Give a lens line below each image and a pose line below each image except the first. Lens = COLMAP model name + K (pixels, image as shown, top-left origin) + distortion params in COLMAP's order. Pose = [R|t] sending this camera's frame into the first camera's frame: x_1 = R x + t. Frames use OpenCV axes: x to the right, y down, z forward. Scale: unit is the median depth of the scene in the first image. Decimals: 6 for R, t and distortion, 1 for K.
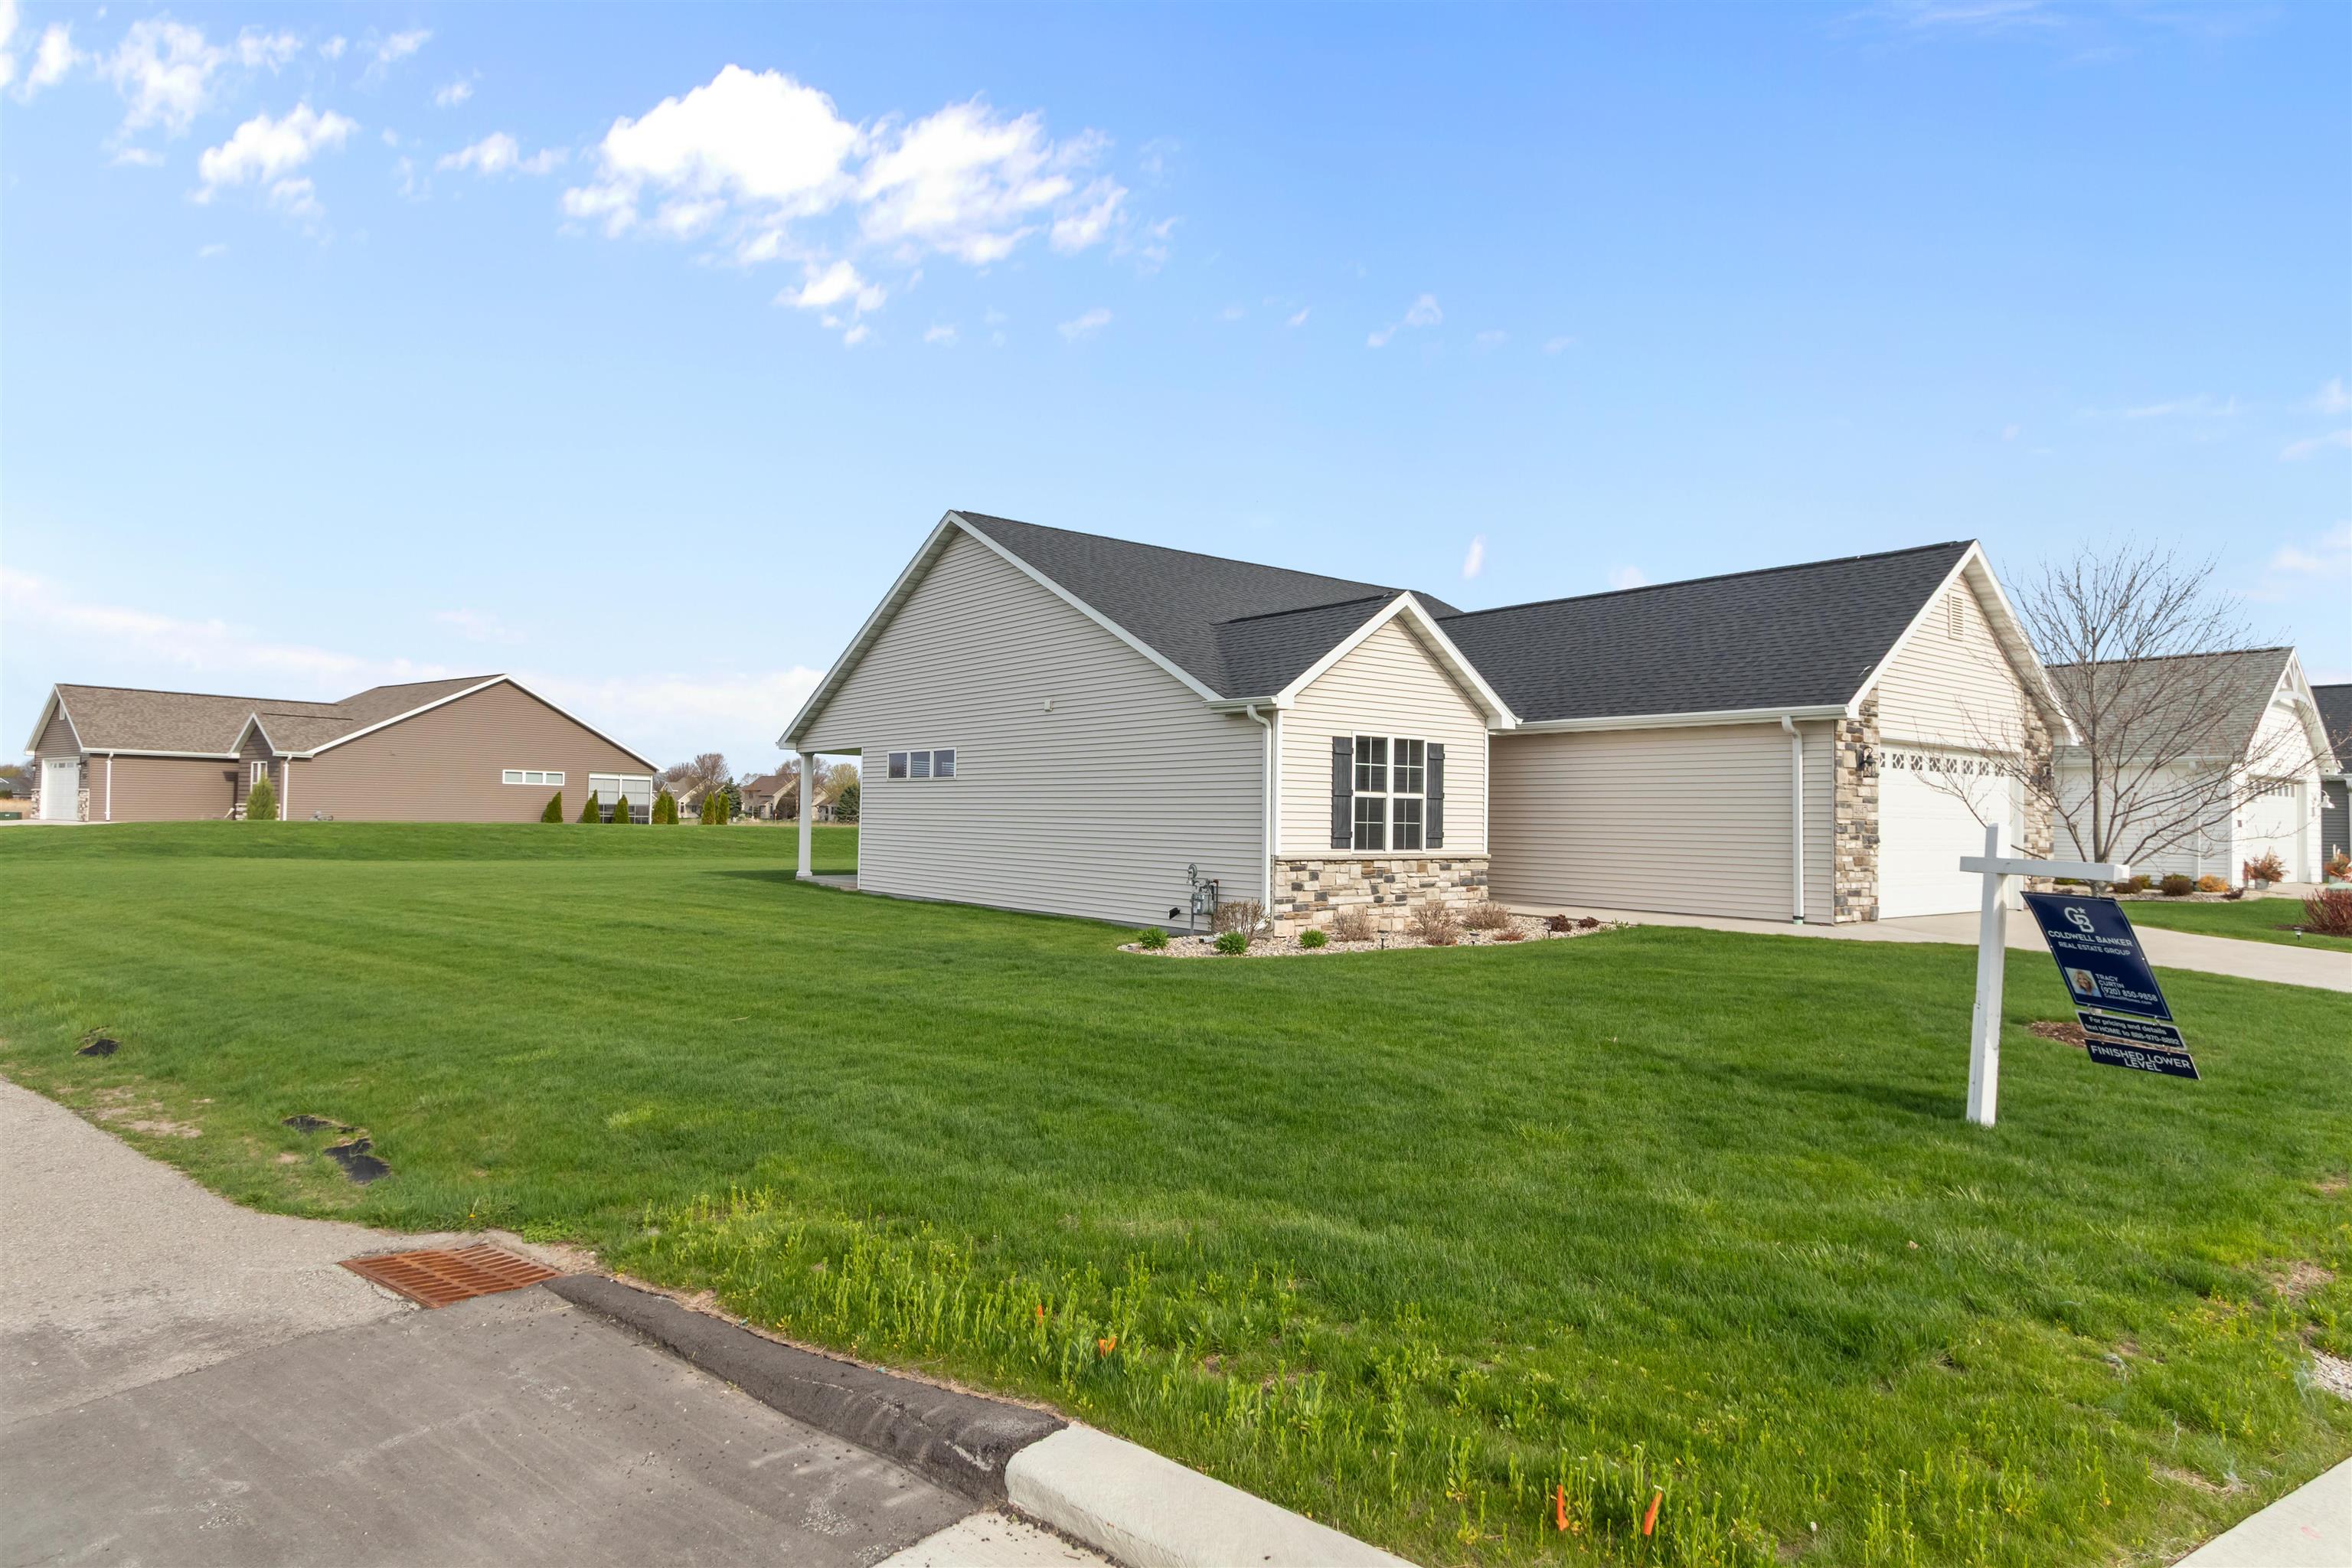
lens RADIAL K [[1334.3, 0, 1176.0], [0, 1334.3, 784.0], [0, 0, 1]] dist [0.001356, 0.000500]
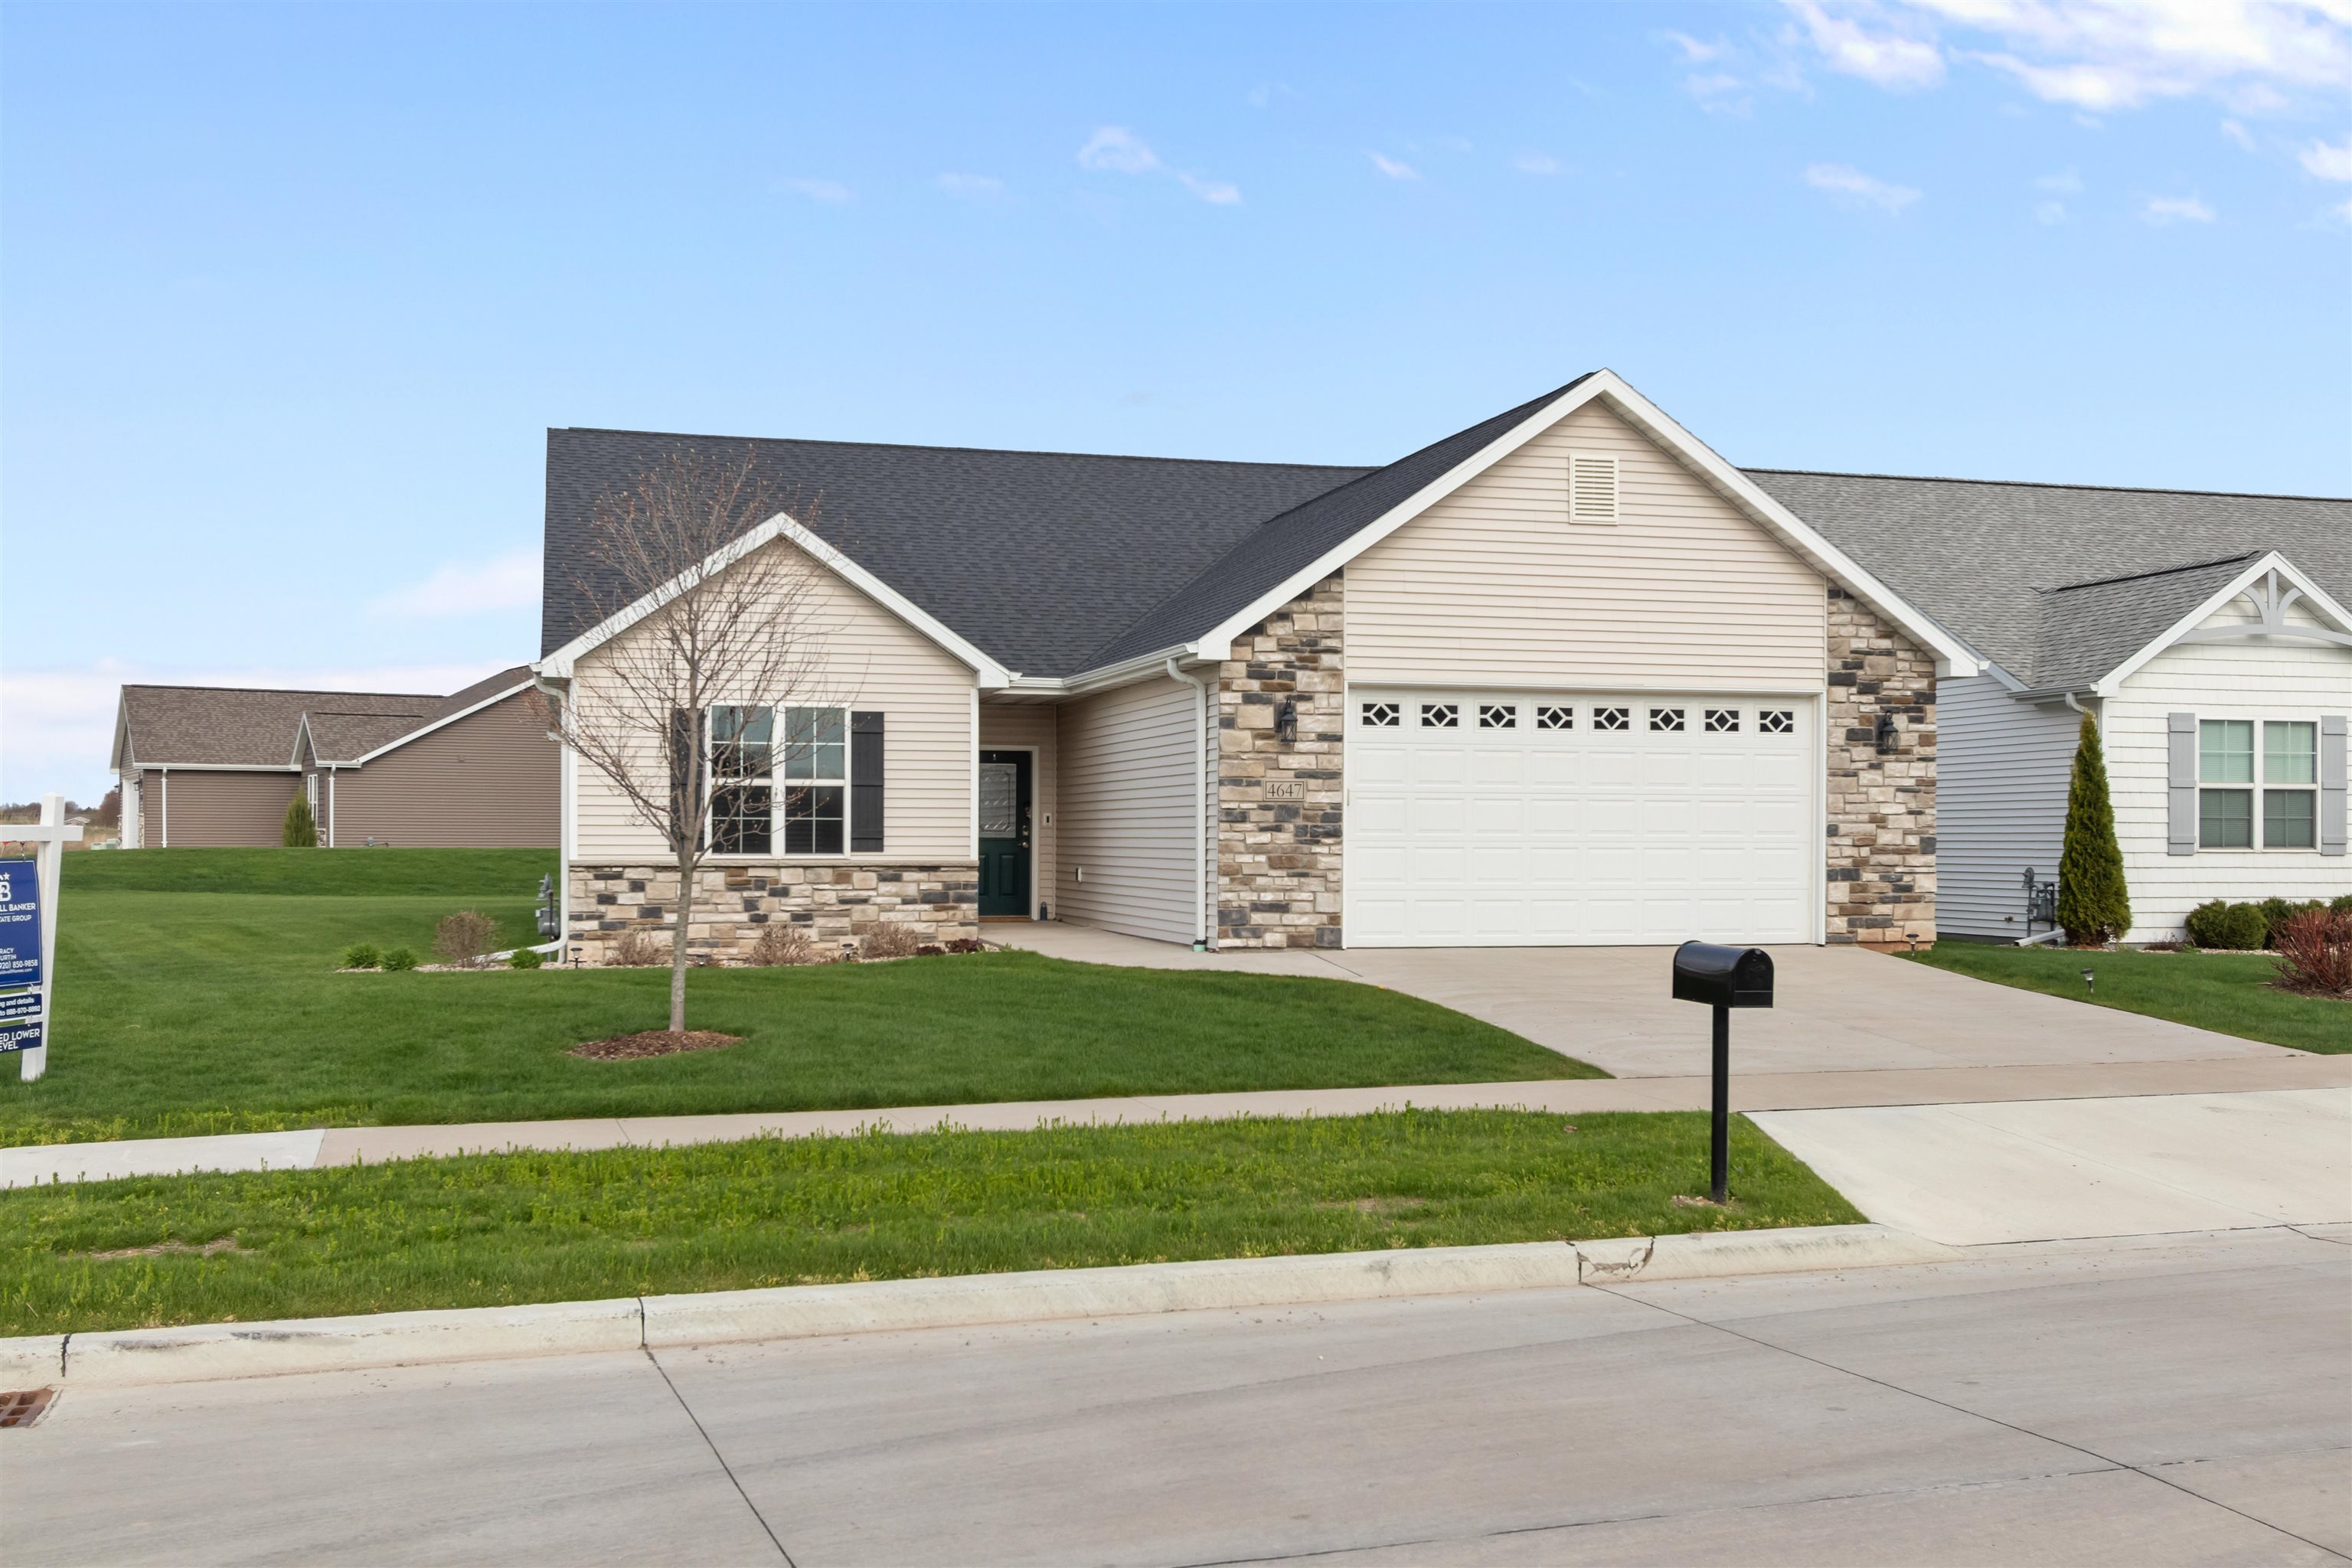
lens RADIAL K [[2300.3, 0, 1186.7], [0, 2300.3, 814.9], [0, 0, 1]] dist [0.011292, -0.001956]
pose [[0.918109, -0.016301, -0.395993, 0.894168], [0.020819, 0.999758, 0.007114, 0.022478], [0.395781, -0.014776, 0.918226, -0.117817]]
